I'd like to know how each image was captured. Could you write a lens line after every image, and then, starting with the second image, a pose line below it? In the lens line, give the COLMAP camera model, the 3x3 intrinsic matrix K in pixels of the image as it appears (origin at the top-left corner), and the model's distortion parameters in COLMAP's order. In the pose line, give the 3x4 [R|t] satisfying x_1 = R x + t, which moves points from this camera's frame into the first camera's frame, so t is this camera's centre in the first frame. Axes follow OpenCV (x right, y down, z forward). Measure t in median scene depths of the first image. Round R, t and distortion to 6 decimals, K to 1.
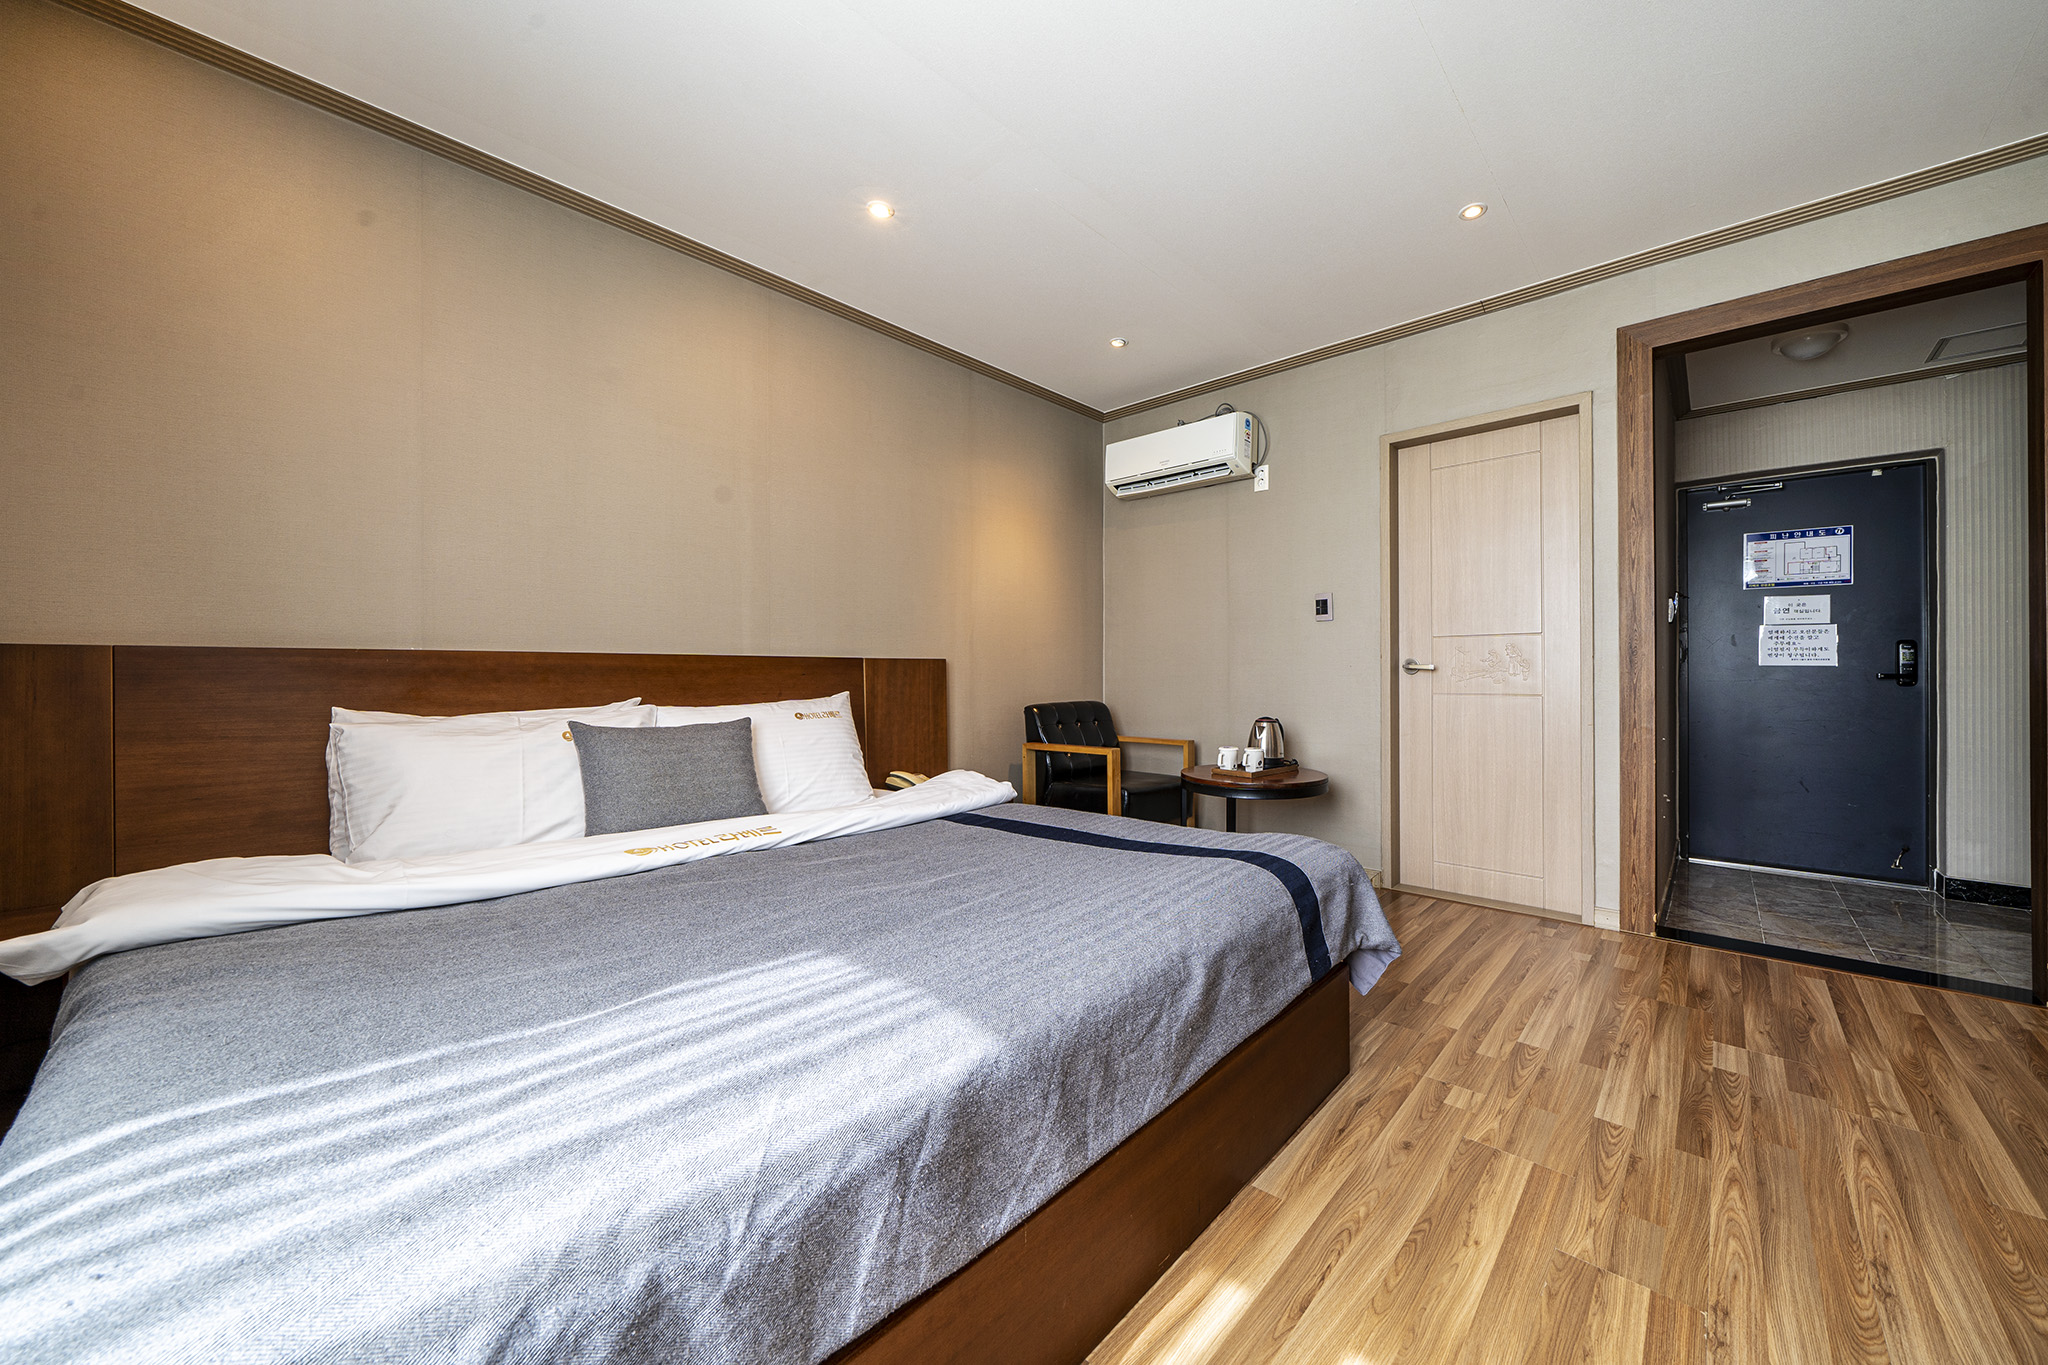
lens RADIAL K [[755.0, 0, 1028.7], [0, 755.0, 659.6], [0, 0, 1]] dist [-0.000465, -0.000115]
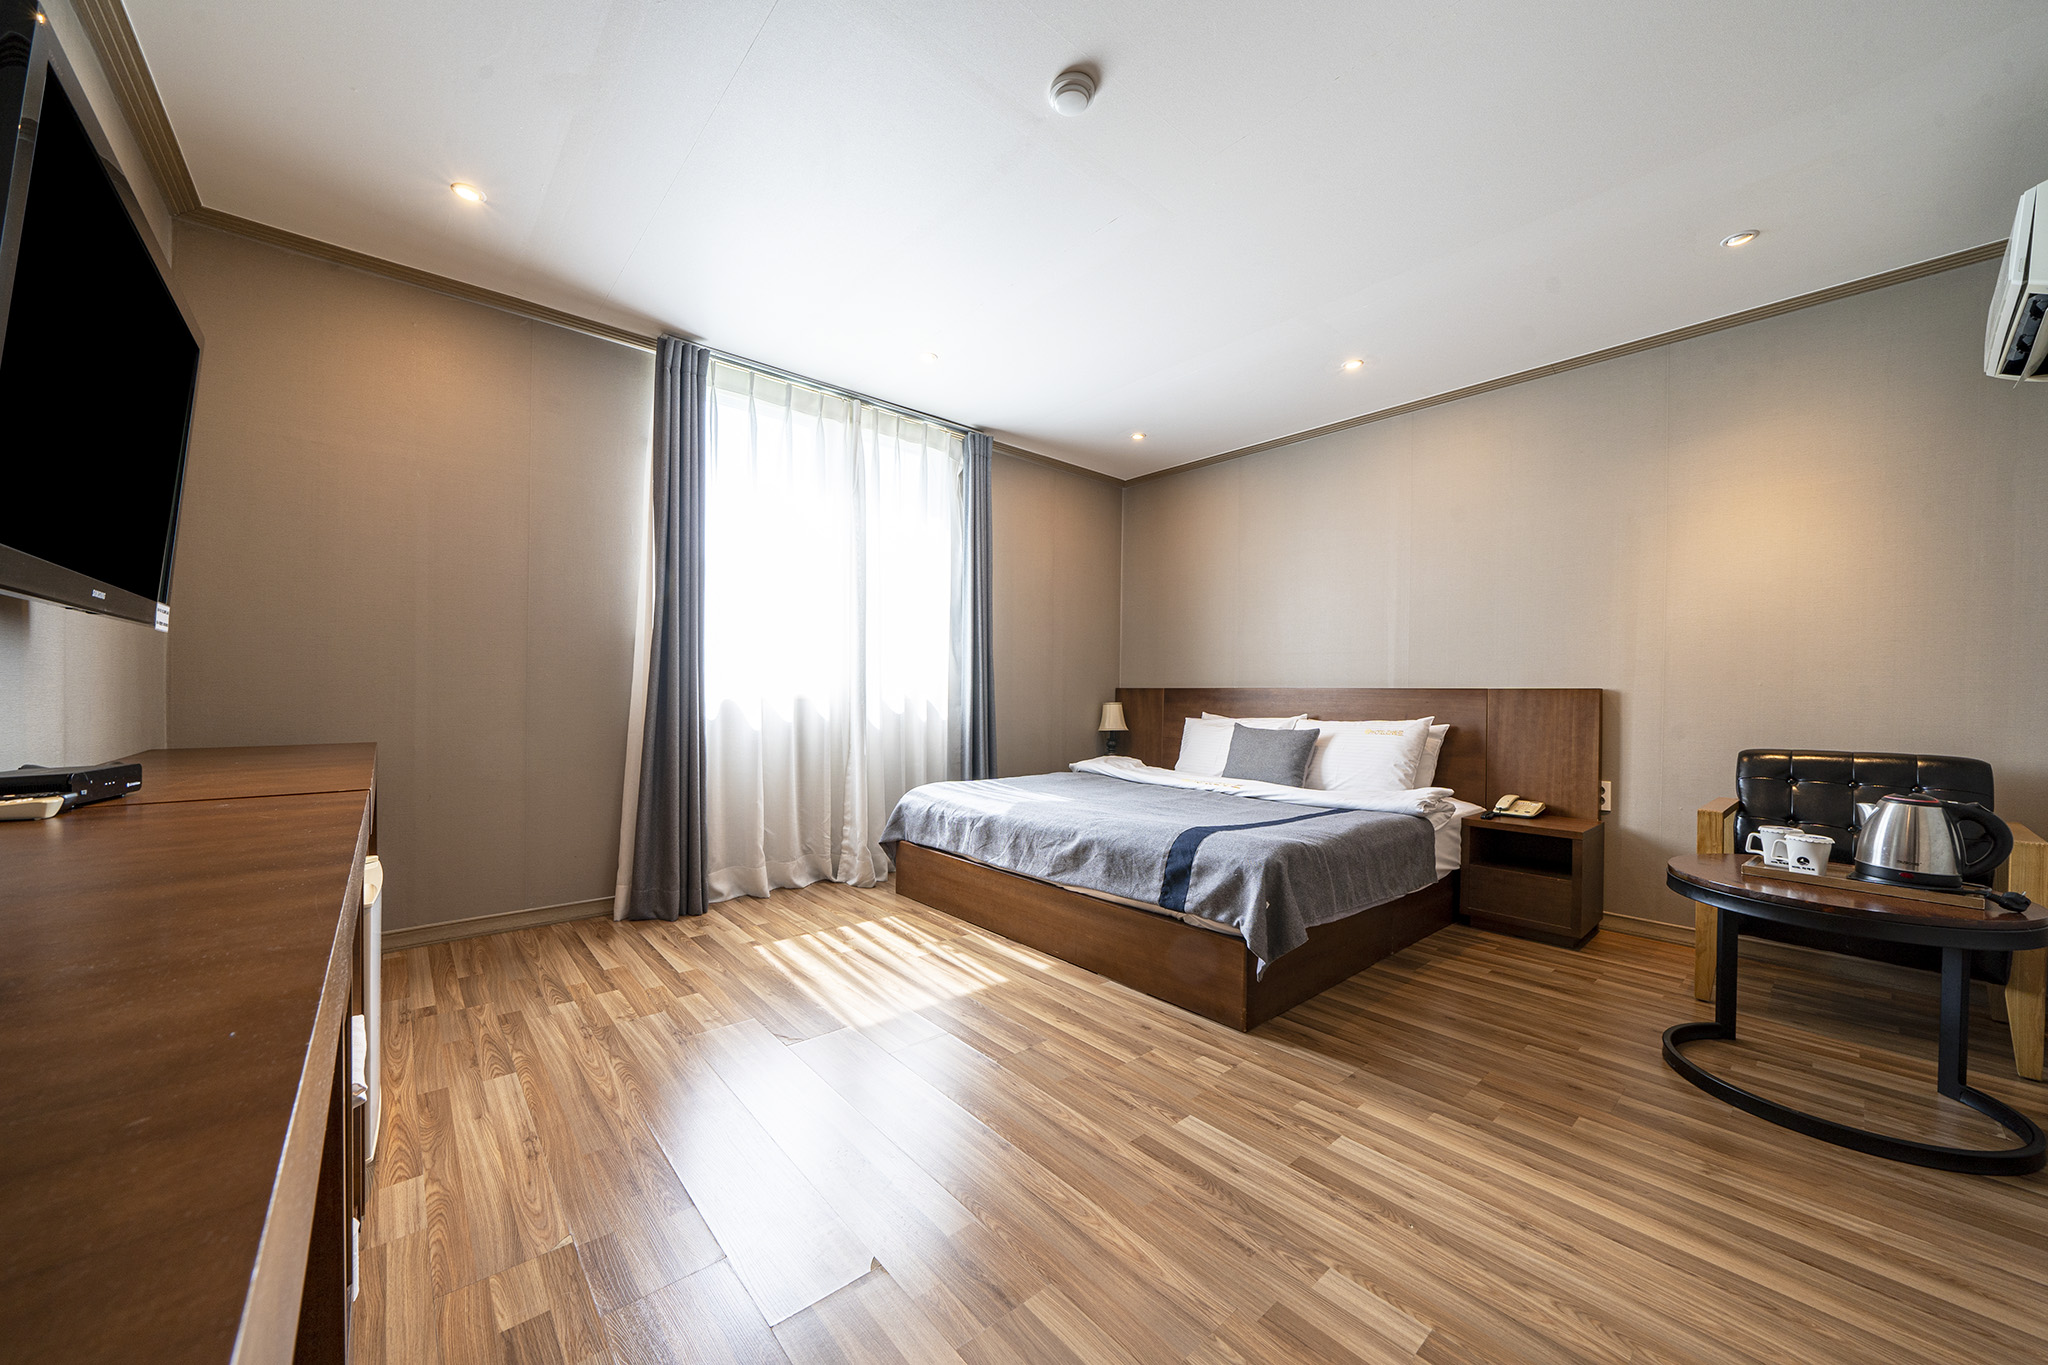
lens RADIAL K [[708.6, 0, 1025.1], [0, 708.6, 701.0], [0, 0, 1]] dist [-0.000004, -0.000013]
pose [[-0.127859, 0.004755, -0.991781, 1.816922], [0.004881, 0.999979, 0.004165, 0.017473], [0.991780, -0.004308, -0.127880, 0.925500]]
